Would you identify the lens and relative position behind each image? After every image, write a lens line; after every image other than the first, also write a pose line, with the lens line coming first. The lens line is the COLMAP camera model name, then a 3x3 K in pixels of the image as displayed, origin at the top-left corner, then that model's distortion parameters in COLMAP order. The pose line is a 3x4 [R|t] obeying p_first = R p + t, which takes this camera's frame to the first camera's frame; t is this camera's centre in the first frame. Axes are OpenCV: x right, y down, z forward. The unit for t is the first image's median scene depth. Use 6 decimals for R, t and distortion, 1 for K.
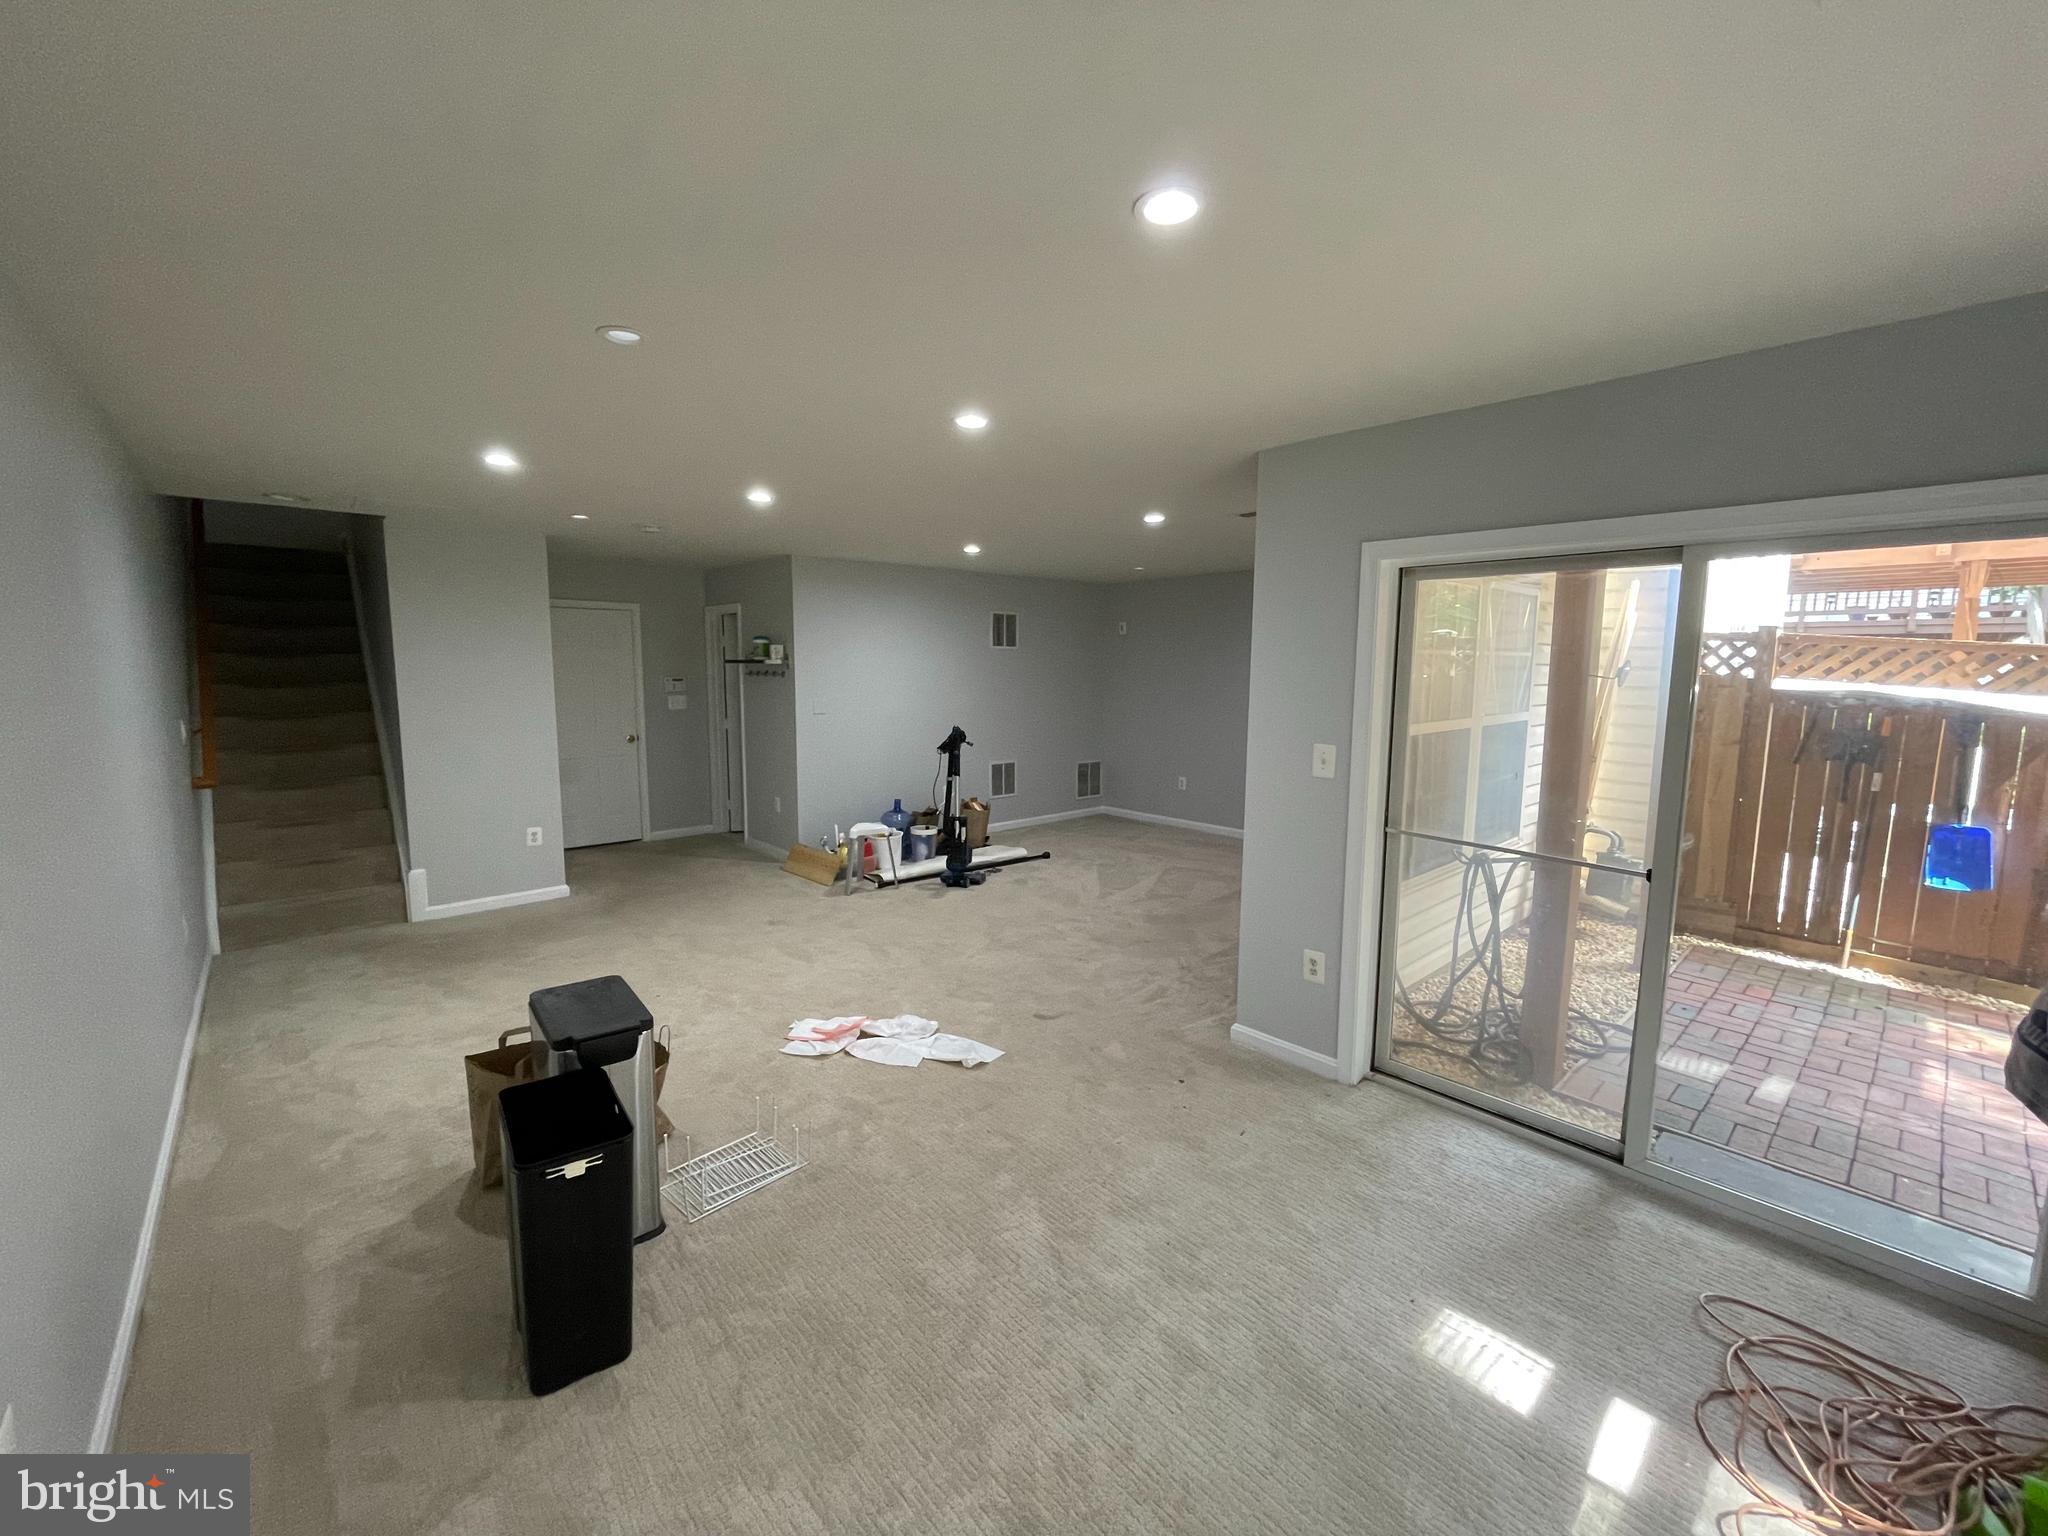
lens RADIAL K [[831.4, 0, 1023.4], [0, 831.4, 761.4], [0, 0, 1]] dist [0.002127, -0.000632]
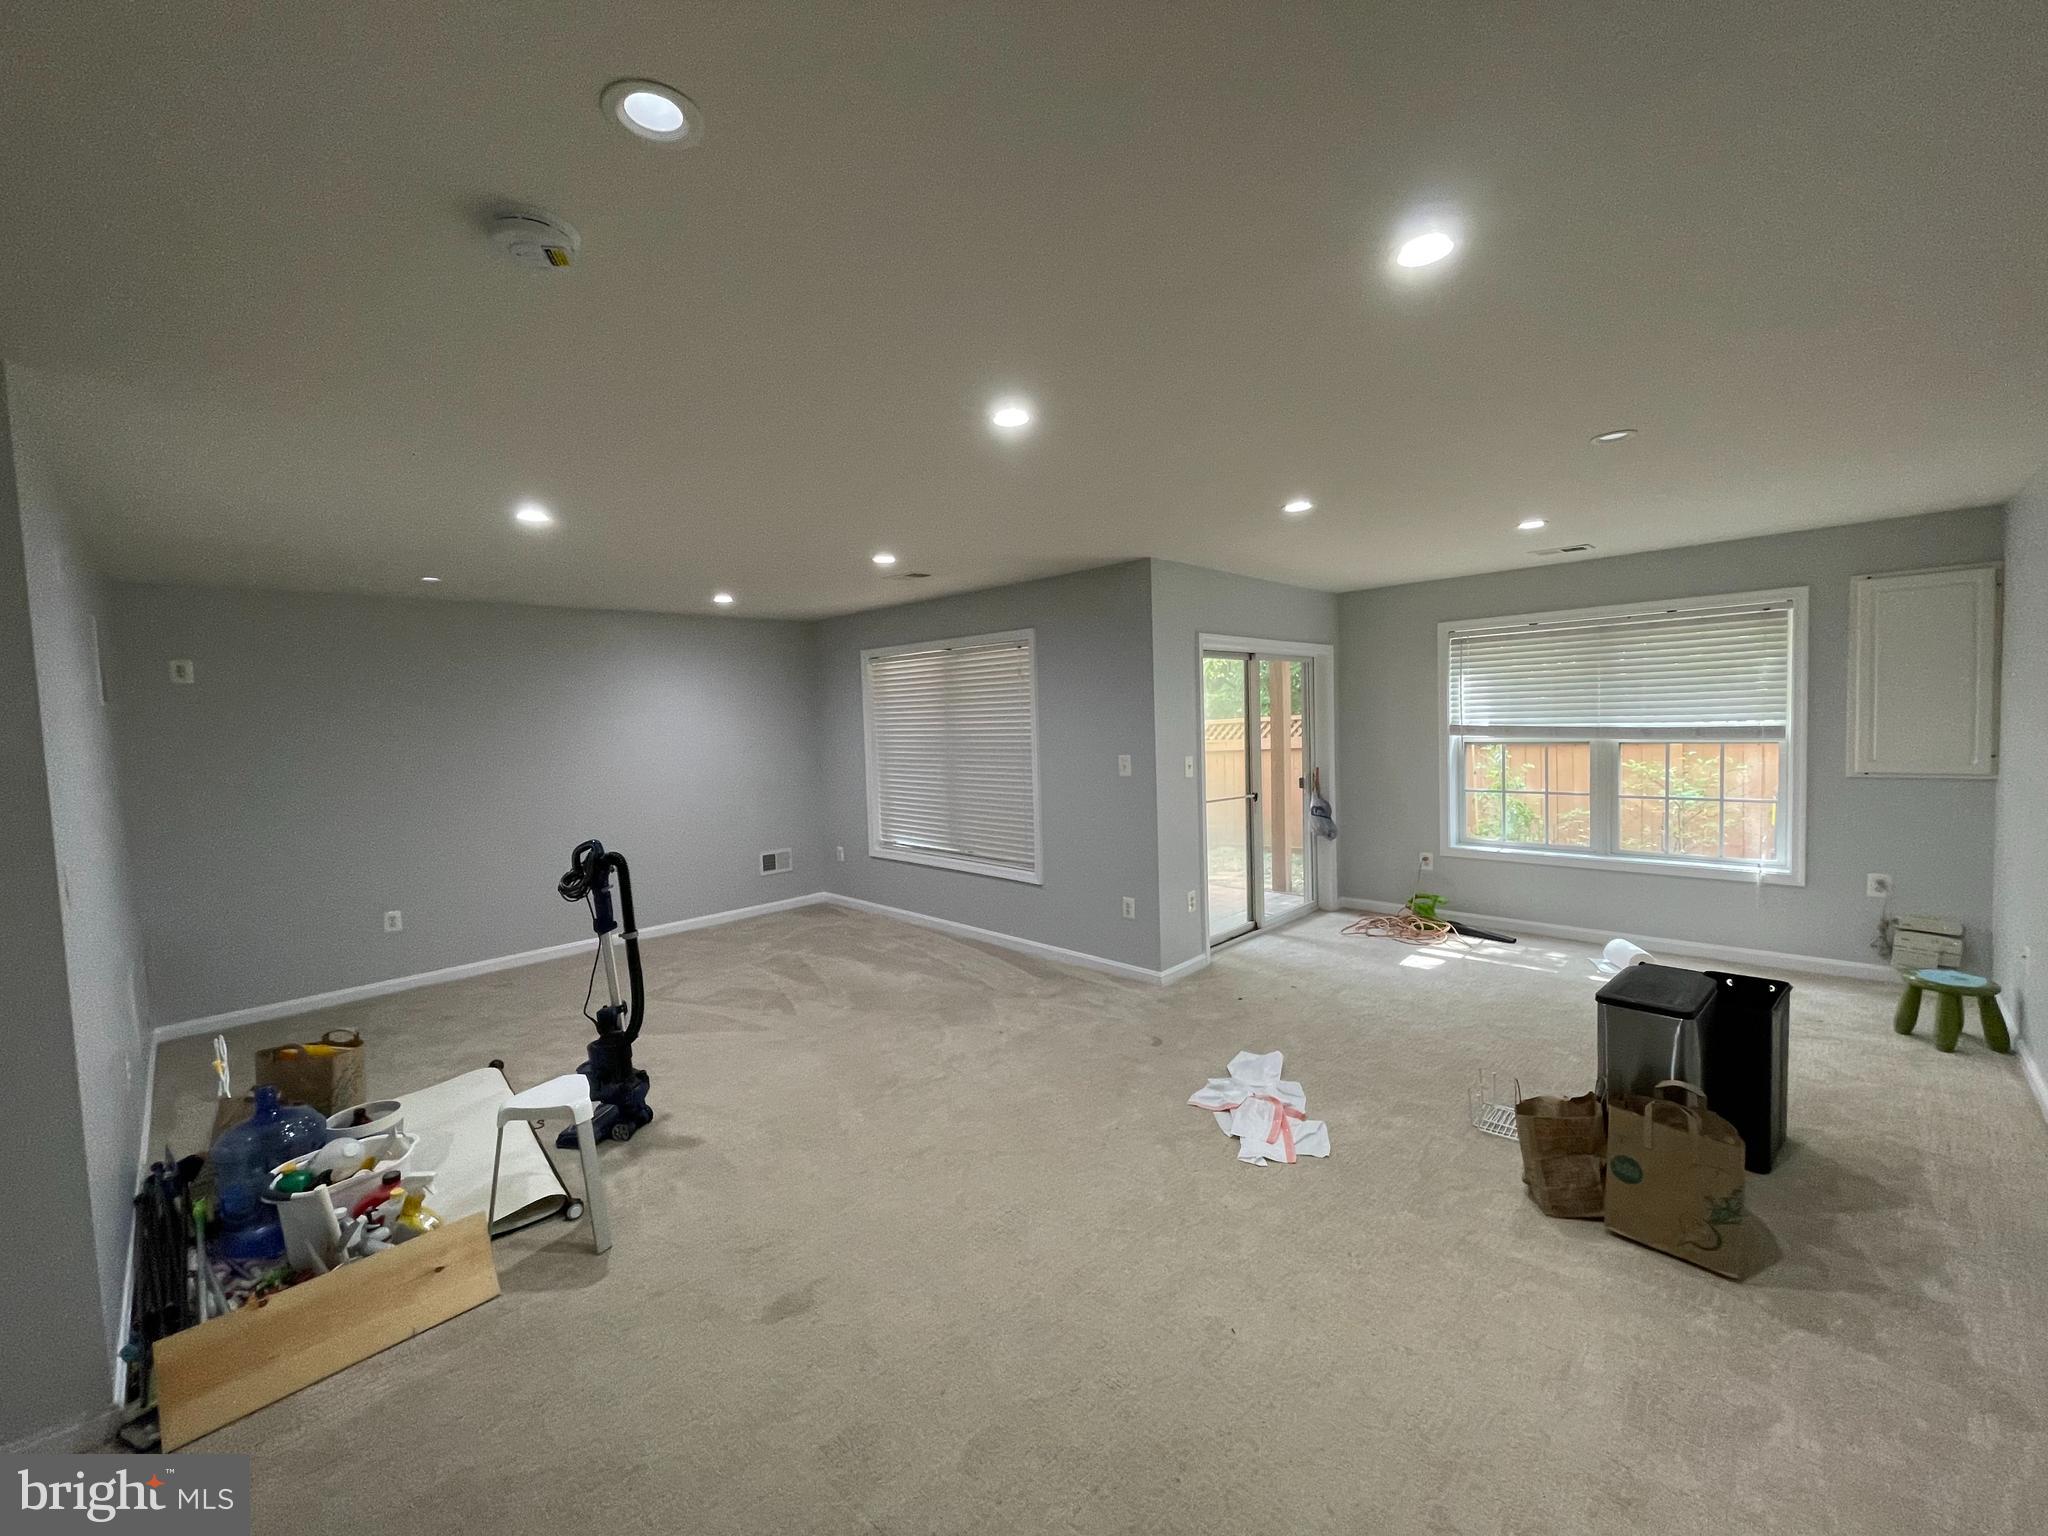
lens RADIAL K [[831.4, 0, 1023.4], [0, 831.4, 761.4], [0, 0, 1]] dist [0.002127, -0.000632]
pose [[-0.053391, -0.072968, 0.995904, -1.171121], [0.150027, 0.985420, 0.080243, -0.181354], [-0.987239, 0.153697, -0.041665, 1.362774]]
